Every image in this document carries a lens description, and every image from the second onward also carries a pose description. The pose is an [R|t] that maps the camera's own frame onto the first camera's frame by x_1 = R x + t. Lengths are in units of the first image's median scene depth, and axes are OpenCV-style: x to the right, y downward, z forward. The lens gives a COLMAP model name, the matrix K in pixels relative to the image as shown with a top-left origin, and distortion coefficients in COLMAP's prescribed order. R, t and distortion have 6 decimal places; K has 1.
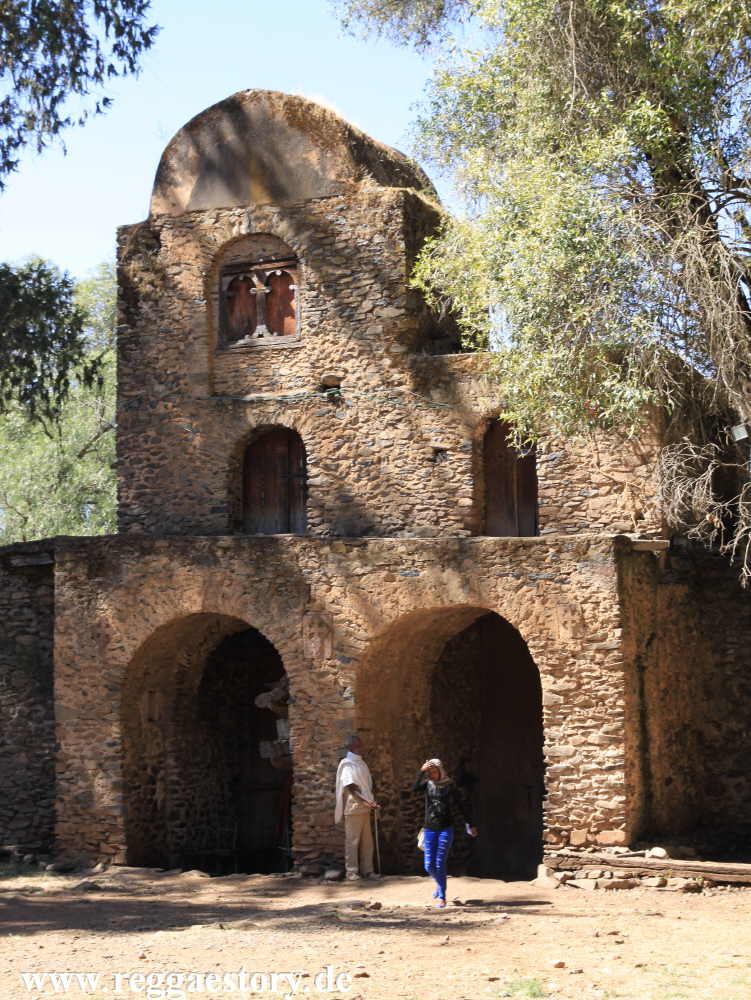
lens RADIAL K [[1904.0, 0, 375.5], [0, 1904.0, 500.0], [0, 0, 1]] dist [-0.227071, -0.010026]
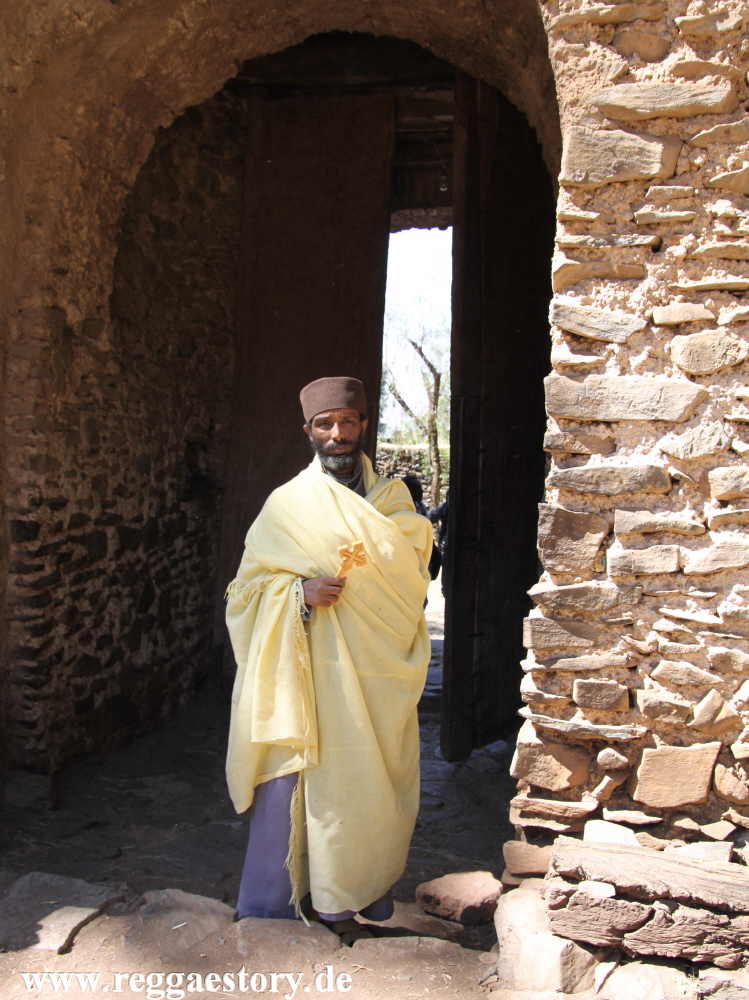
lens RADIAL K [[816.4, 0, 374.5], [0, 816.4, 500.0], [0, 0, 1]] dist [-0.069315, 0.000544]
pose [[0.969027, 0.026452, 0.245534, 0.046564], [-0.069681, 0.983135, 0.169089, 0.130587], [-0.236920, -0.180961, 0.954527, 0.915819]]
